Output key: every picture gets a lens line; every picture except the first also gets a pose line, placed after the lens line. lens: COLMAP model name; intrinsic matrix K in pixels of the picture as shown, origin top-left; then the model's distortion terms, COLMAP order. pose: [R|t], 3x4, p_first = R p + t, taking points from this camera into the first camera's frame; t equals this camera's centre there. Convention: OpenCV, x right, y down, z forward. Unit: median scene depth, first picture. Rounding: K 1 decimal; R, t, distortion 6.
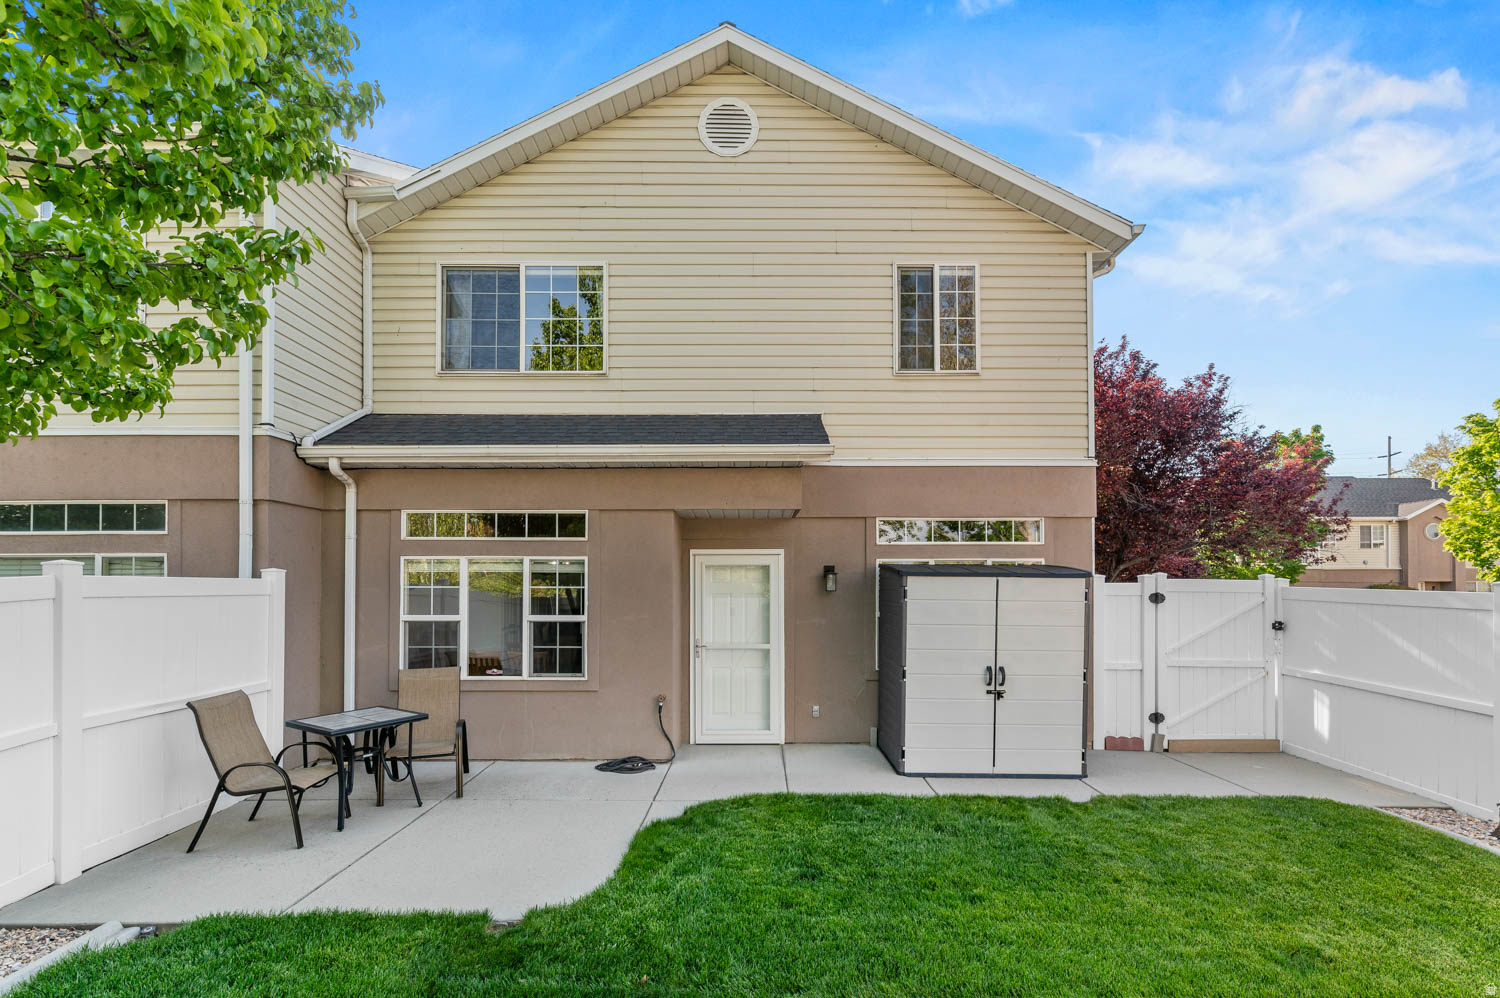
lens RADIAL K [[649.1, 0, 742.3], [0, 649.1, 586.9], [0, 0, 1]] dist [0.004661, -0.000806]
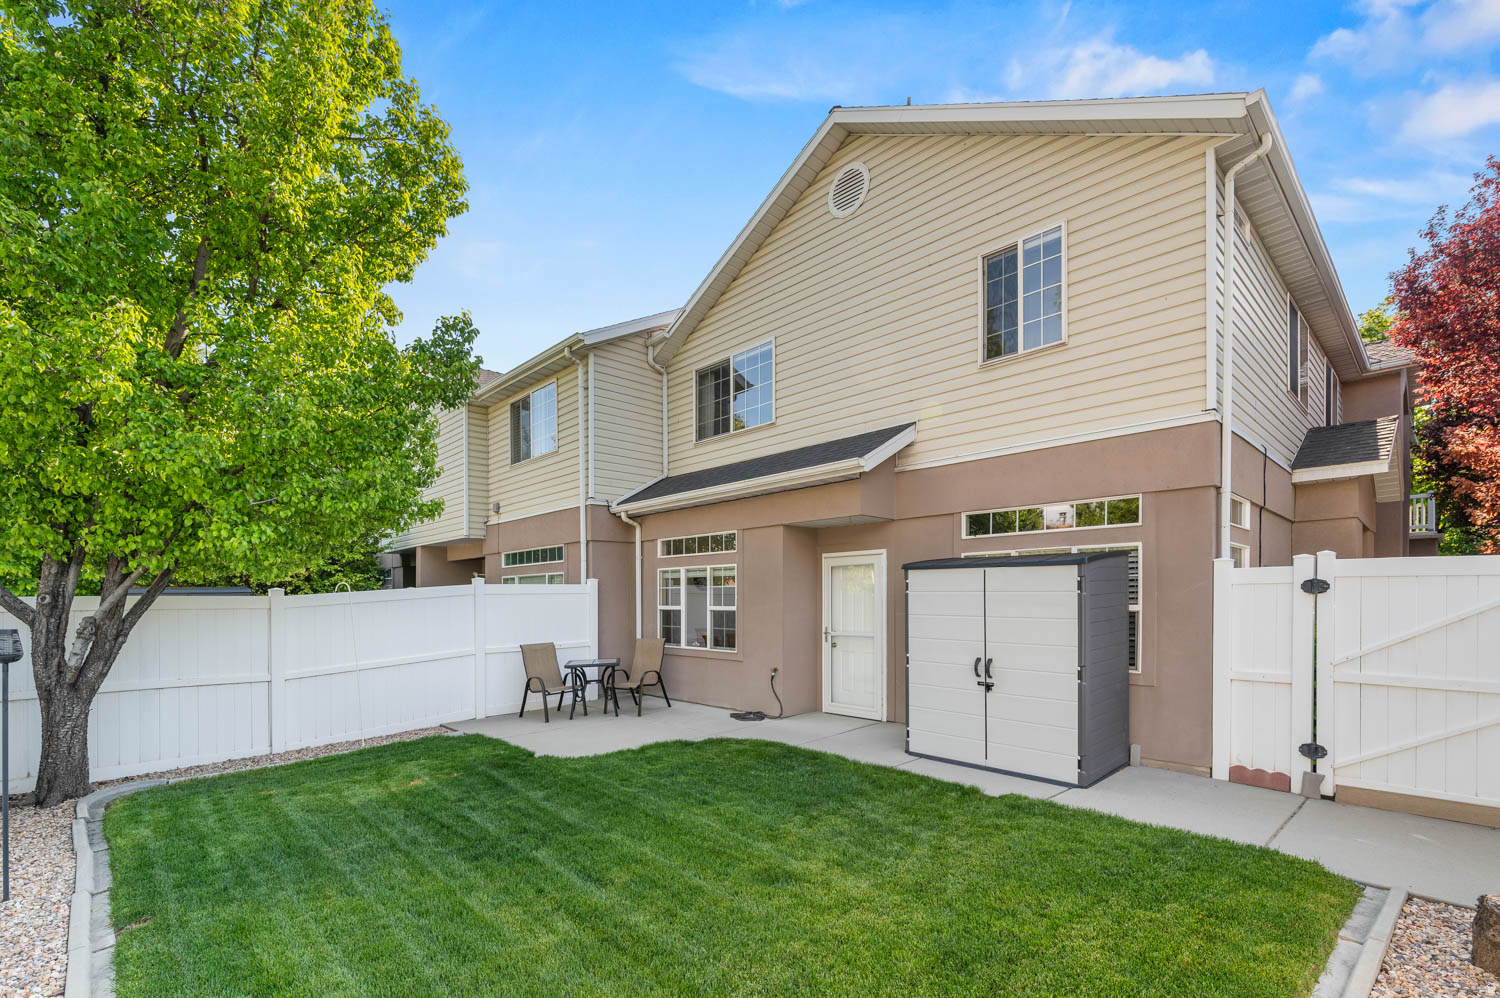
lens RADIAL K [[649.1, 0, 764.7], [0, 649.1, 599.7], [0, 0, 1]] dist [0.004661, -0.000806]
pose [[0.711283, -0.003790, -0.702896, 0.768318], [0.014619, 0.999849, 0.009403, 0.017451], [0.702754, -0.016963, 0.711231, 0.056616]]
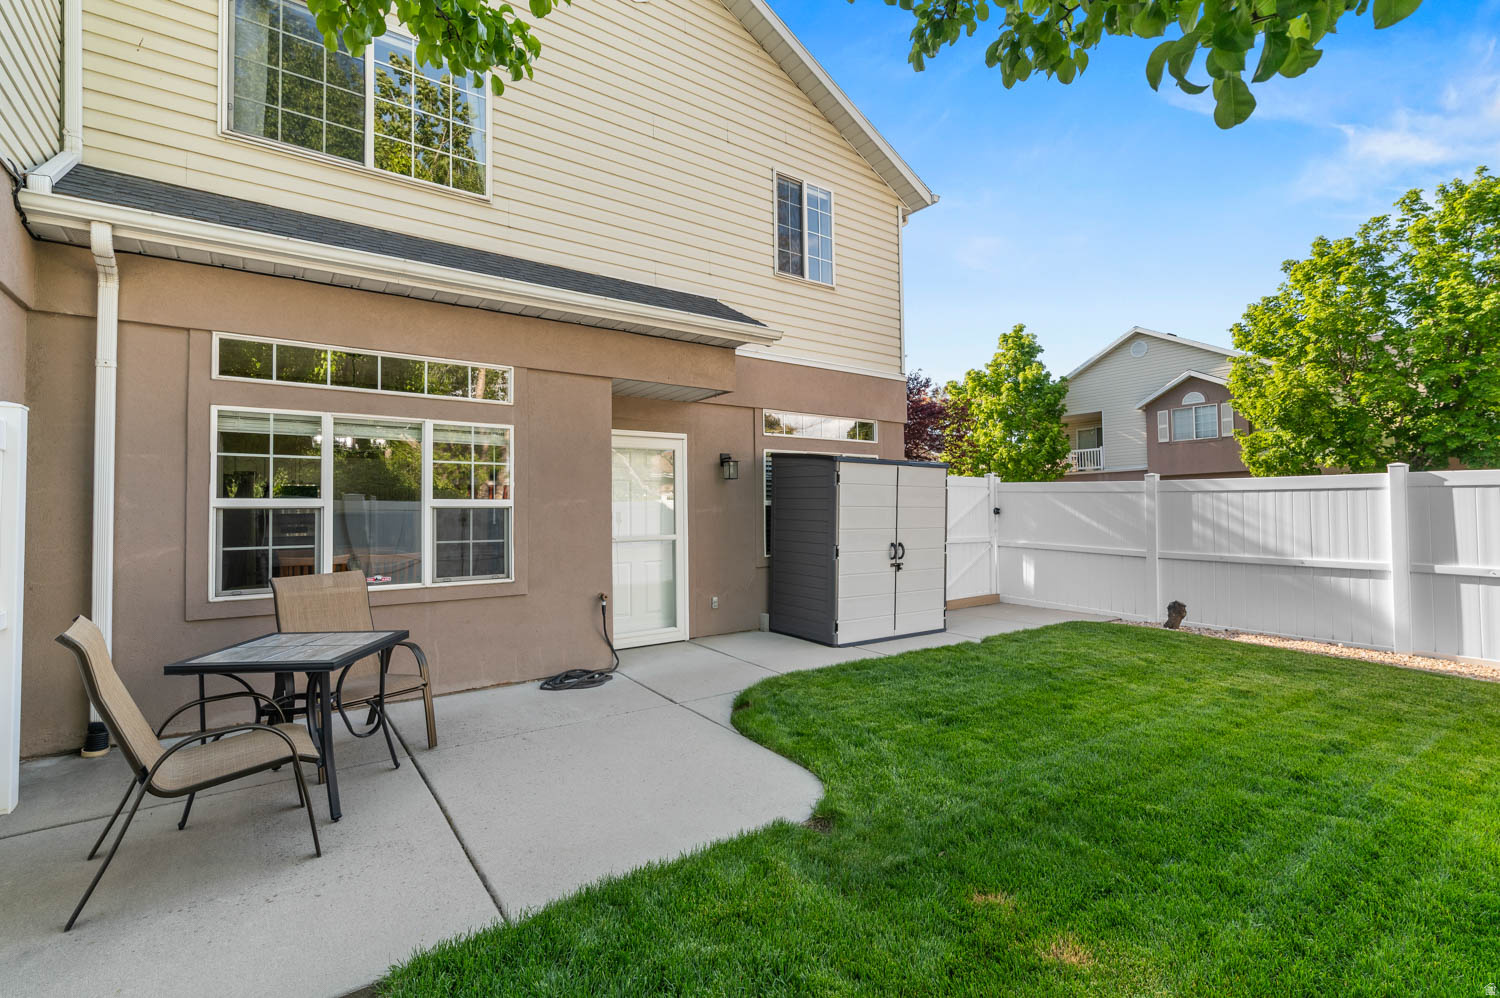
lens RADIAL K [[672.9, 0, 739.2], [0, 672.9, 496.1], [0, 0, 1]] dist [0.002828, 0.000806]
pose [[0.811885, 0.006873, 0.583777, -0.488210], [0.002624, 0.999878, -0.015420, 0.052115], [-0.583811, 0.014051, 0.811768, 0.171844]]
